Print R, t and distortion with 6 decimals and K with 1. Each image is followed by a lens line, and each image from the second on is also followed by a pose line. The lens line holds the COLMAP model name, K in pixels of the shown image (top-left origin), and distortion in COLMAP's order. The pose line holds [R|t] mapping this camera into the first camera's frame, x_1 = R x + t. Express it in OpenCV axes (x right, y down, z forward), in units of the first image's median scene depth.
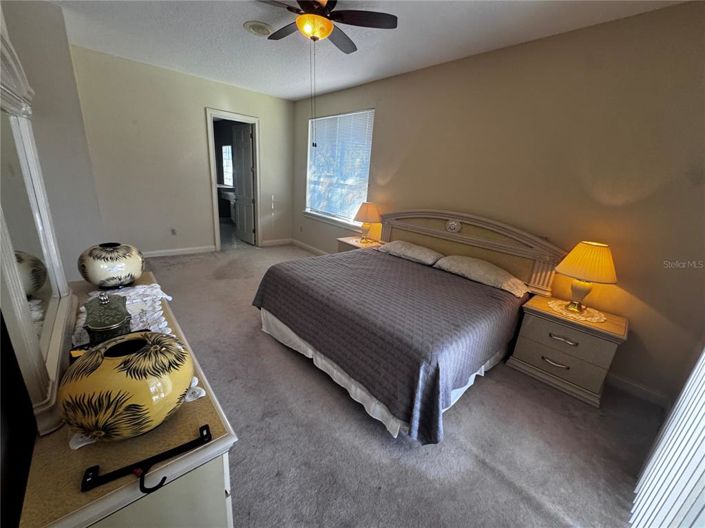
lens RADIAL K [[281.8, 0, 352.5], [0, 281.8, 264.0], [0, 0, 1]] dist [-0.001320, -0.000156]
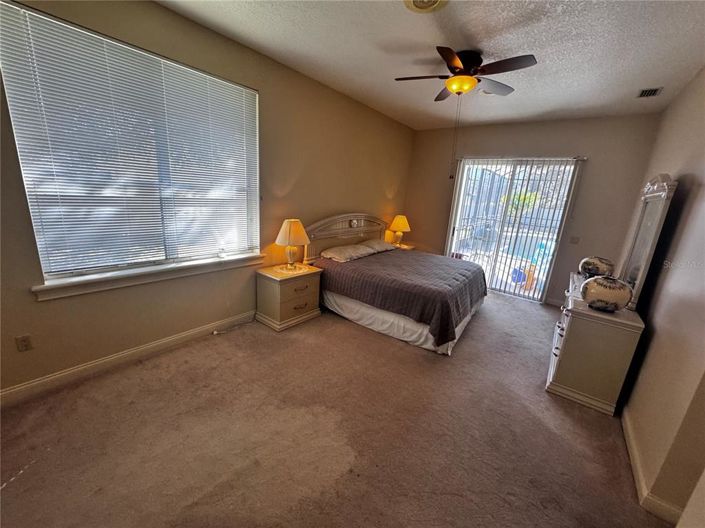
lens RADIAL K [[281.8, 0, 352.5], [0, 281.8, 264.0], [0, 0, 1]] dist [-0.001320, -0.000156]
pose [[-0.189063, -0.305102, 0.933364, -0.649612], [0.238716, 0.907712, 0.345071, -0.289500], [-0.952507, 0.288049, -0.098782, 0.816183]]
